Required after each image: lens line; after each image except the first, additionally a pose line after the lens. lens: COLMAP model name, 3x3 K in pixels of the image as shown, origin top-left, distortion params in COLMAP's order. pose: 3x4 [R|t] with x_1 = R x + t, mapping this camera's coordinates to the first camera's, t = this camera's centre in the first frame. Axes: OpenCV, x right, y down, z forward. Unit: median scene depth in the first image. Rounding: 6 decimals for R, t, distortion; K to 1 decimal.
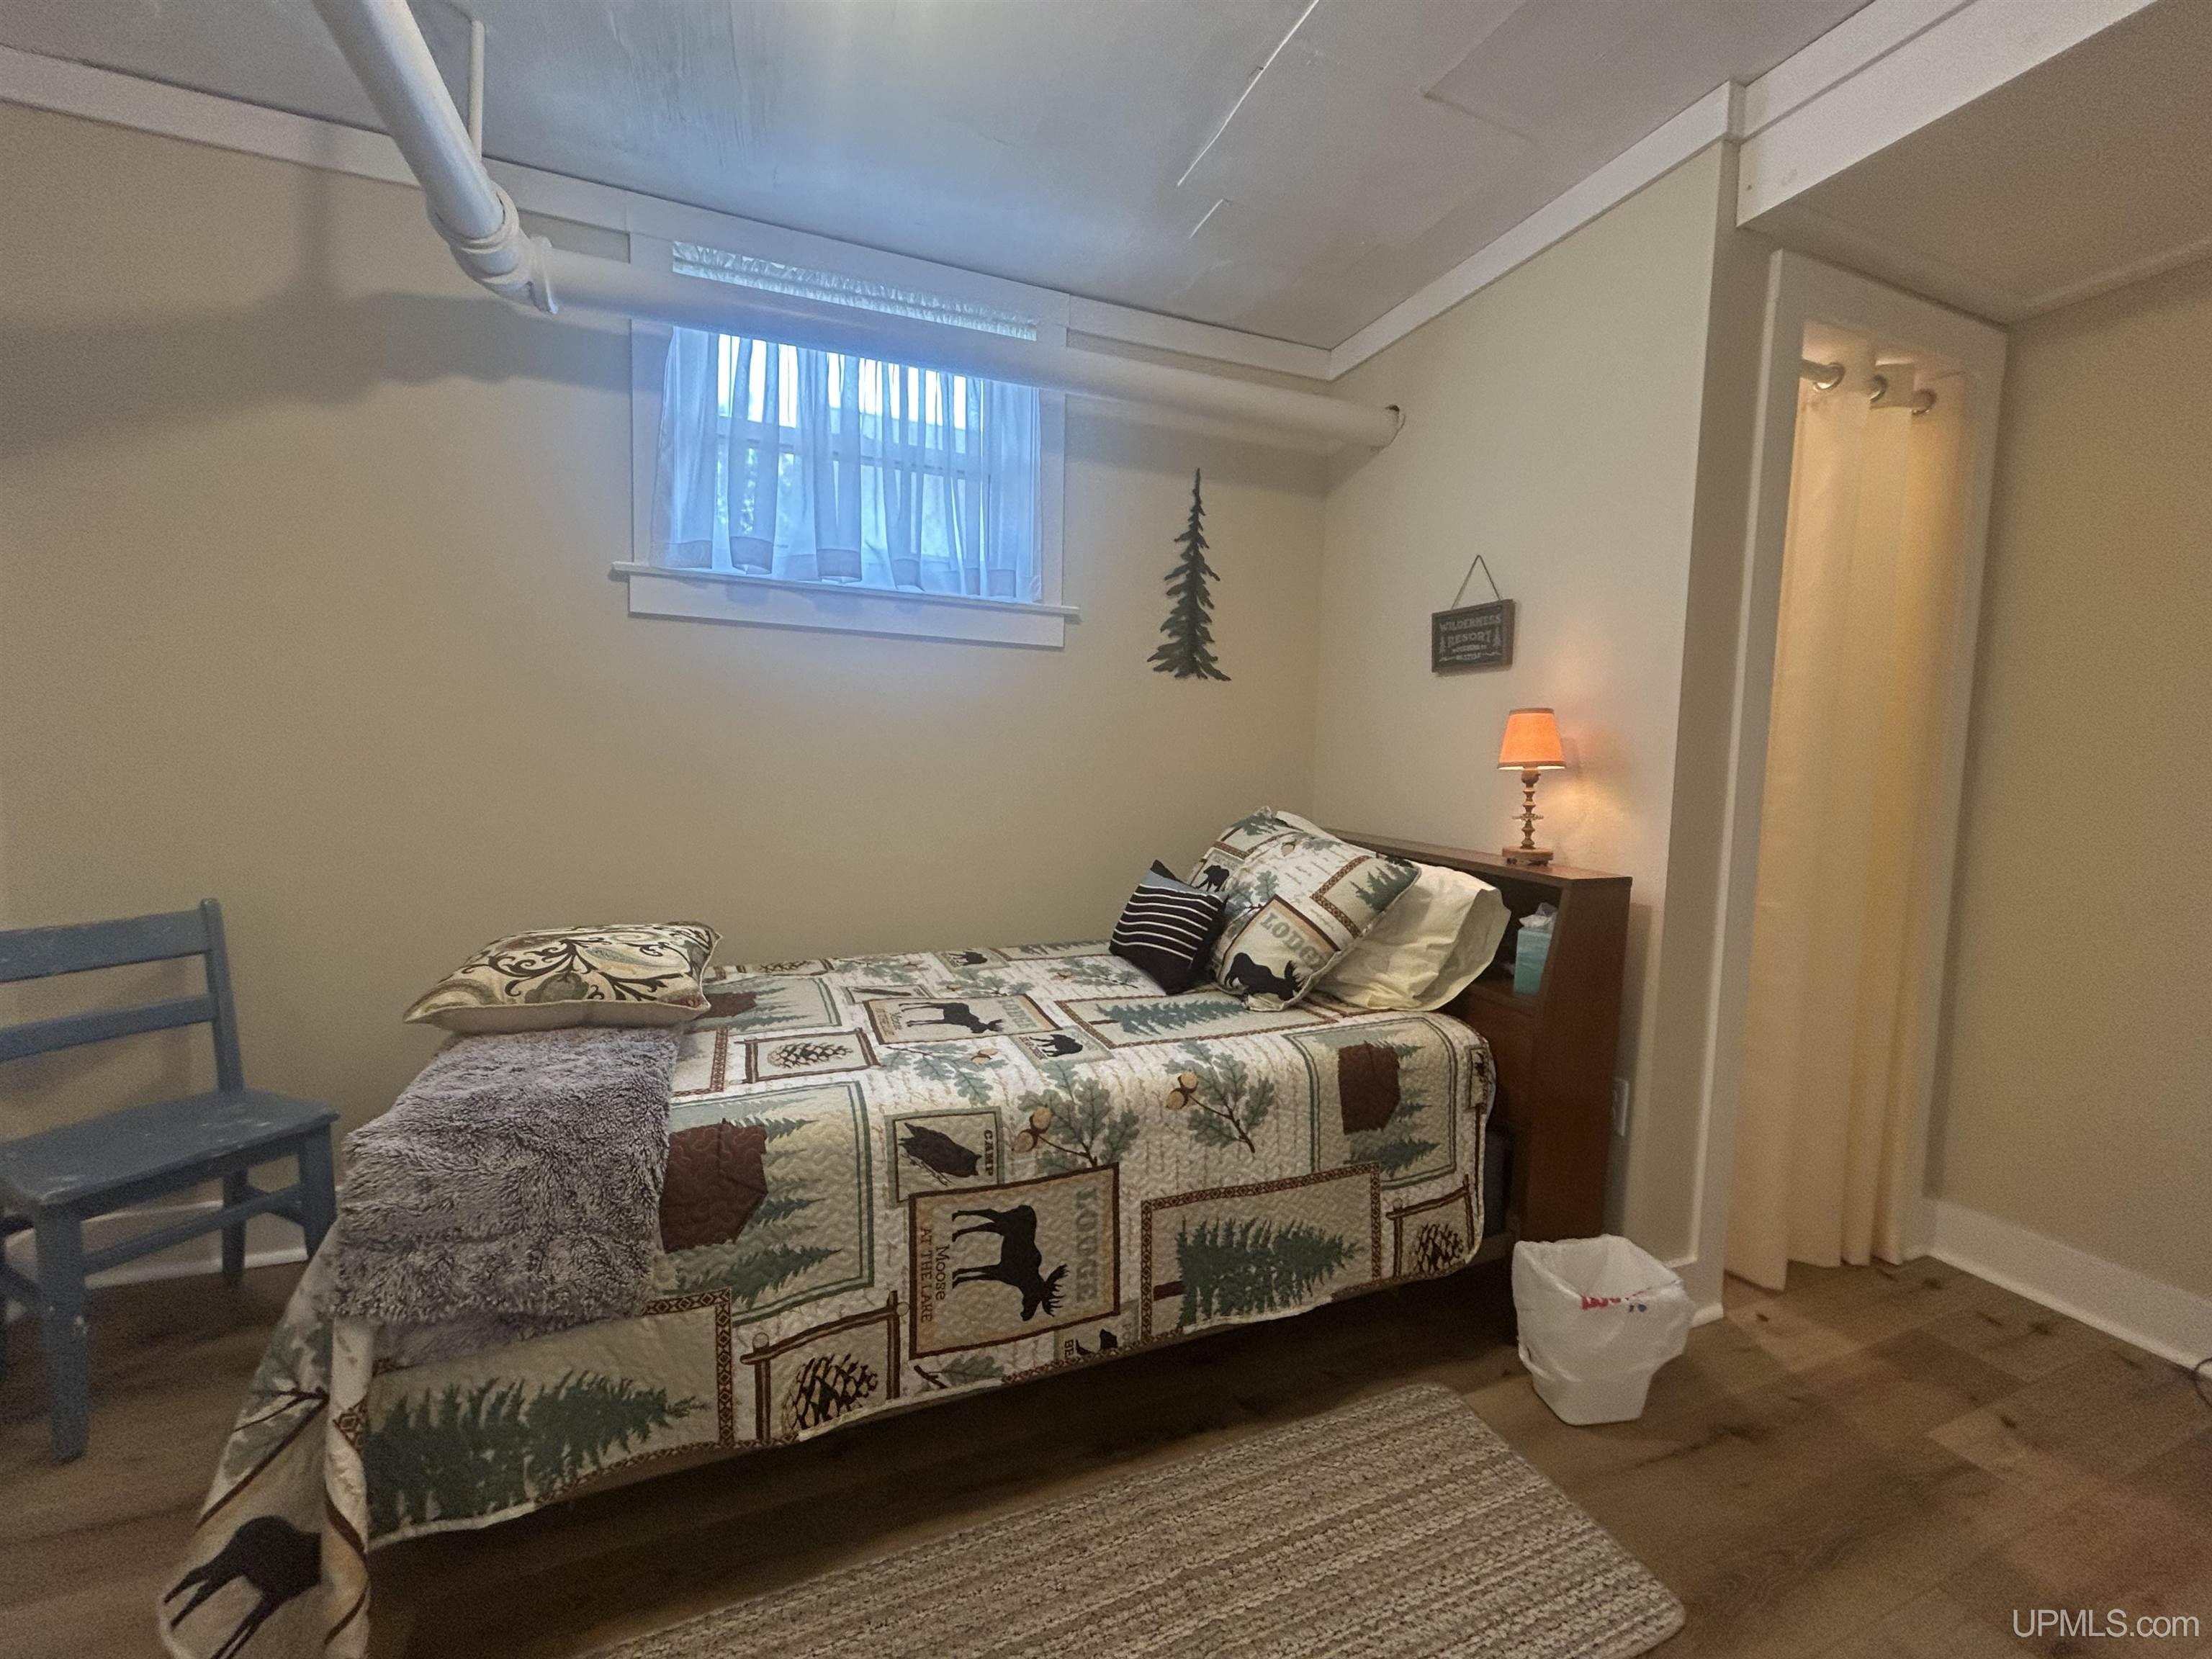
lens RADIAL K [[893.9, 0, 1101.8], [0, 893.9, 829.5], [0, 0, 1]] dist [0.001559, -0.000520]
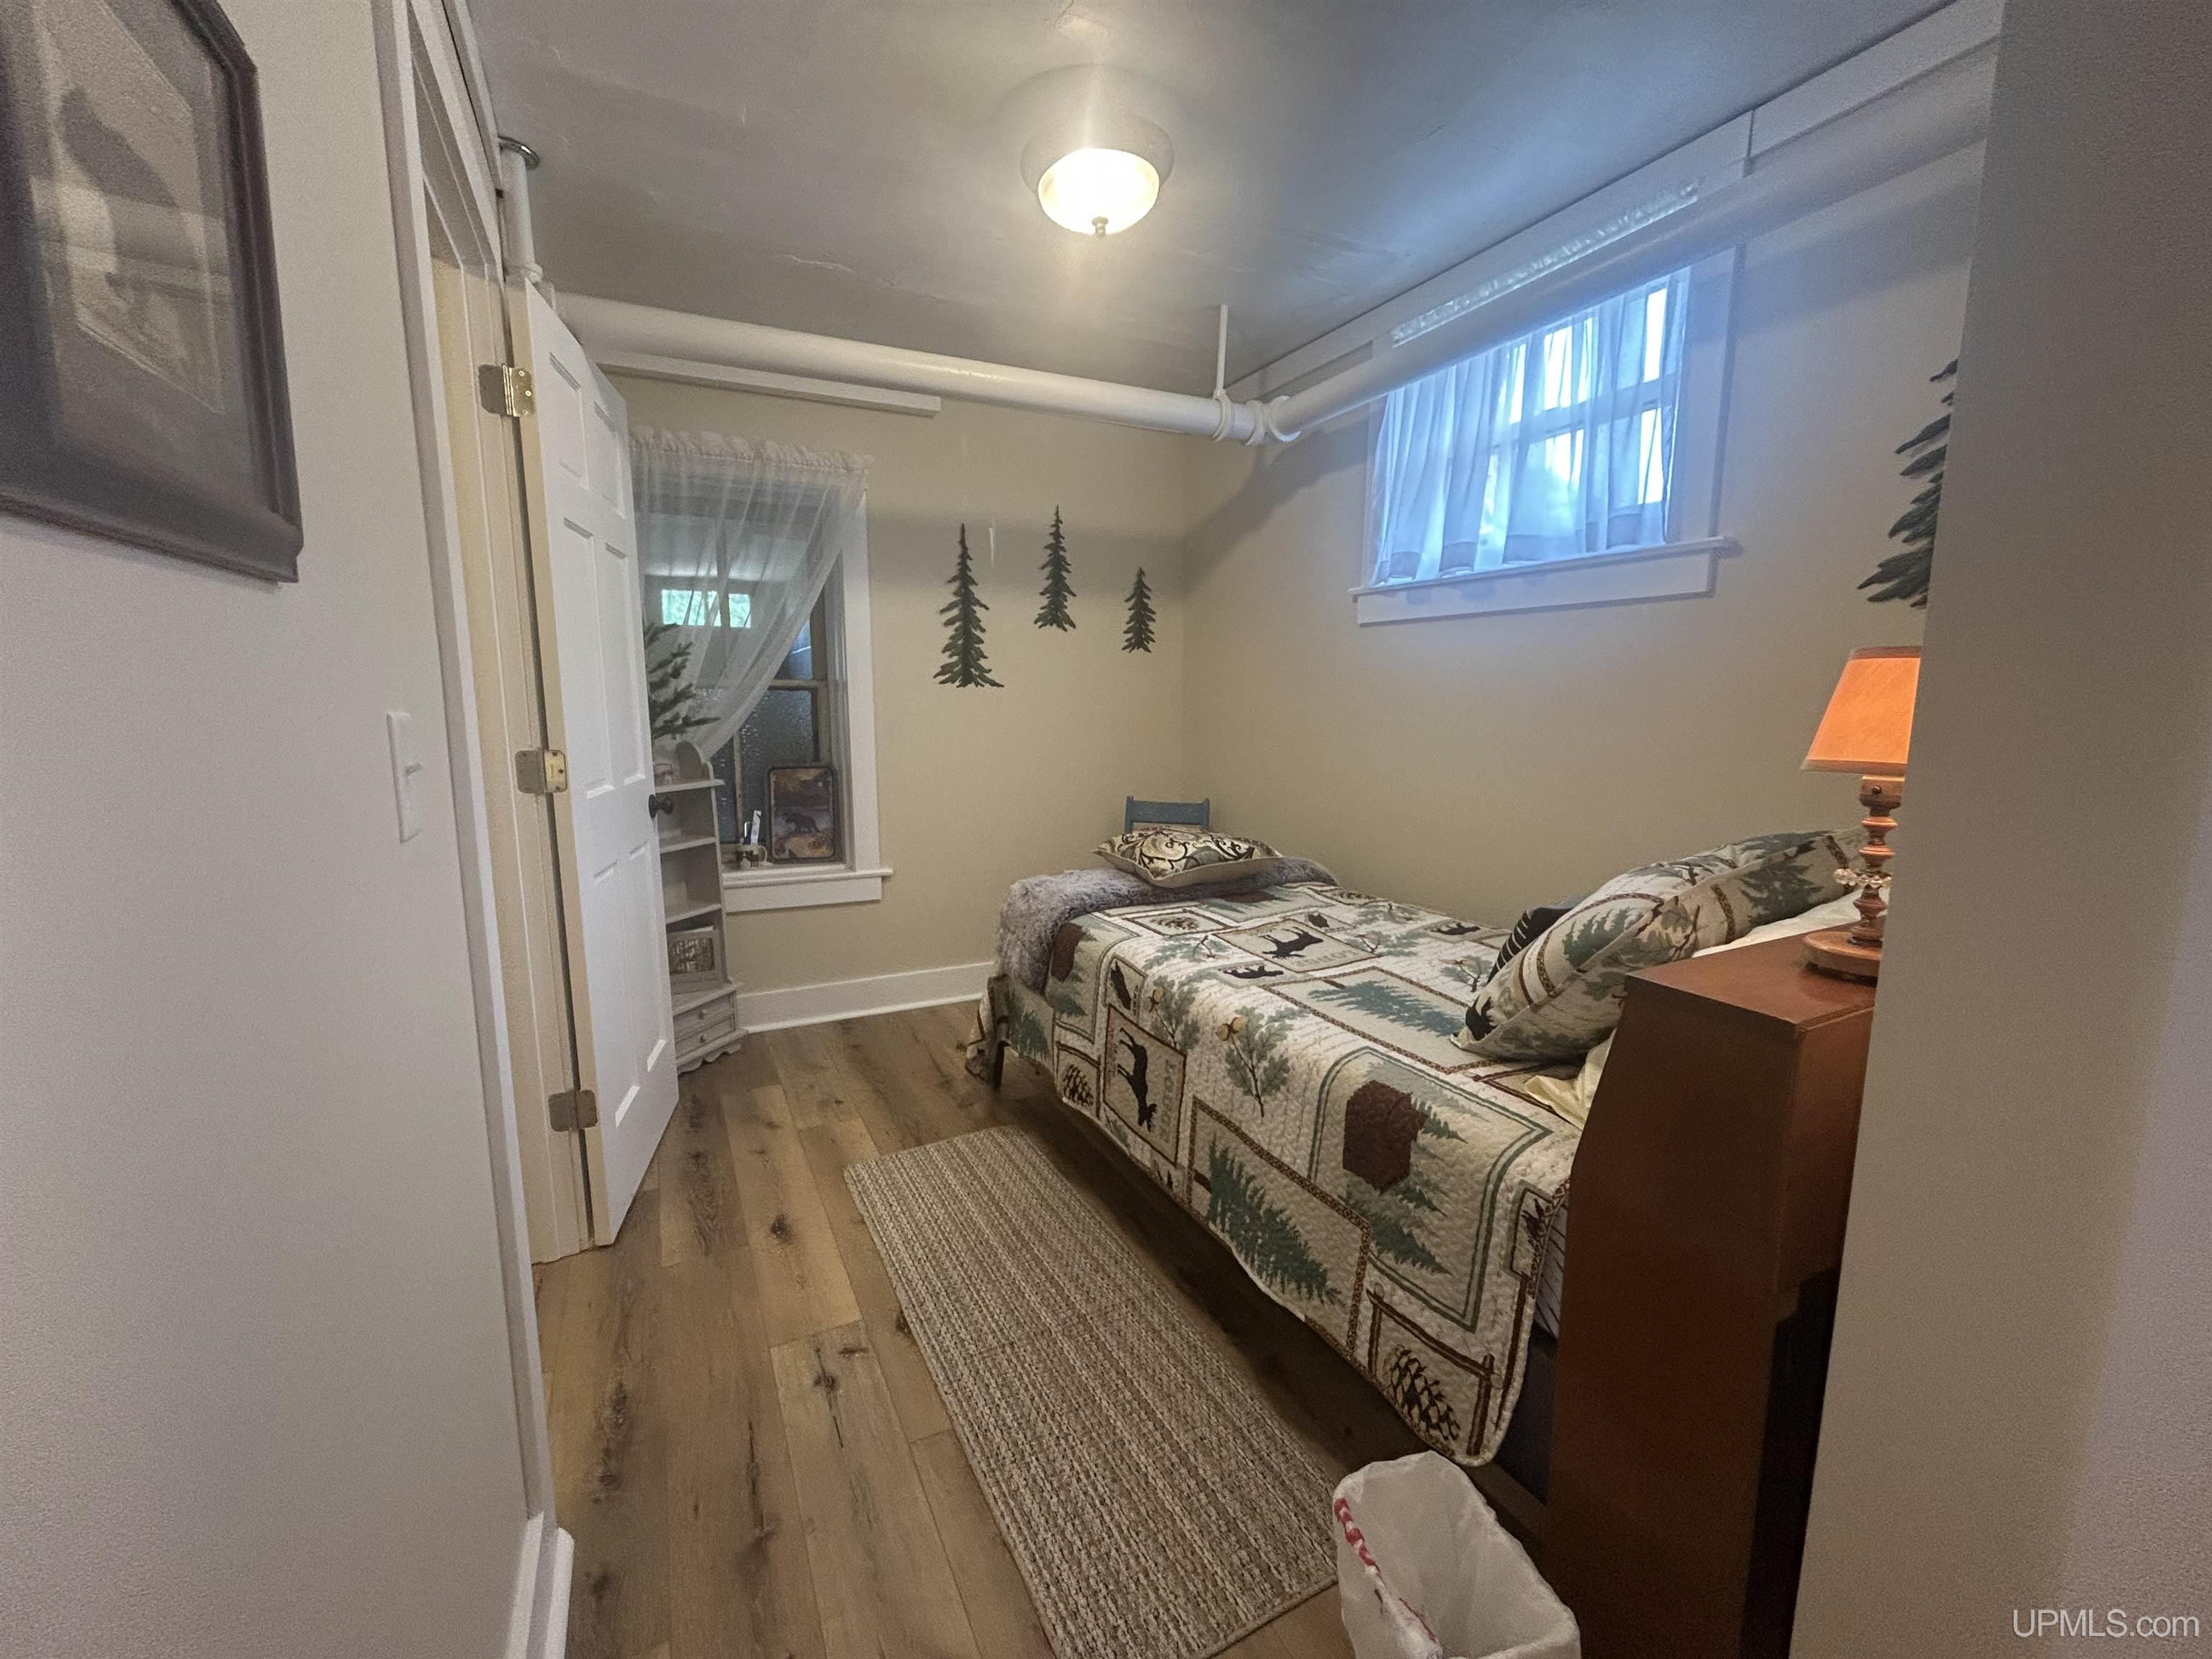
lens RADIAL K [[893.9, 0, 1101.8], [0, 893.9, 829.5], [0, 0, 1]] dist [0.001559, -0.000520]
pose [[0.081323, 0.122496, -0.989132, 1.102696], [-0.082361, 0.989850, 0.115813, -0.074241], [0.993279, 0.072048, 0.090586, 0.666299]]
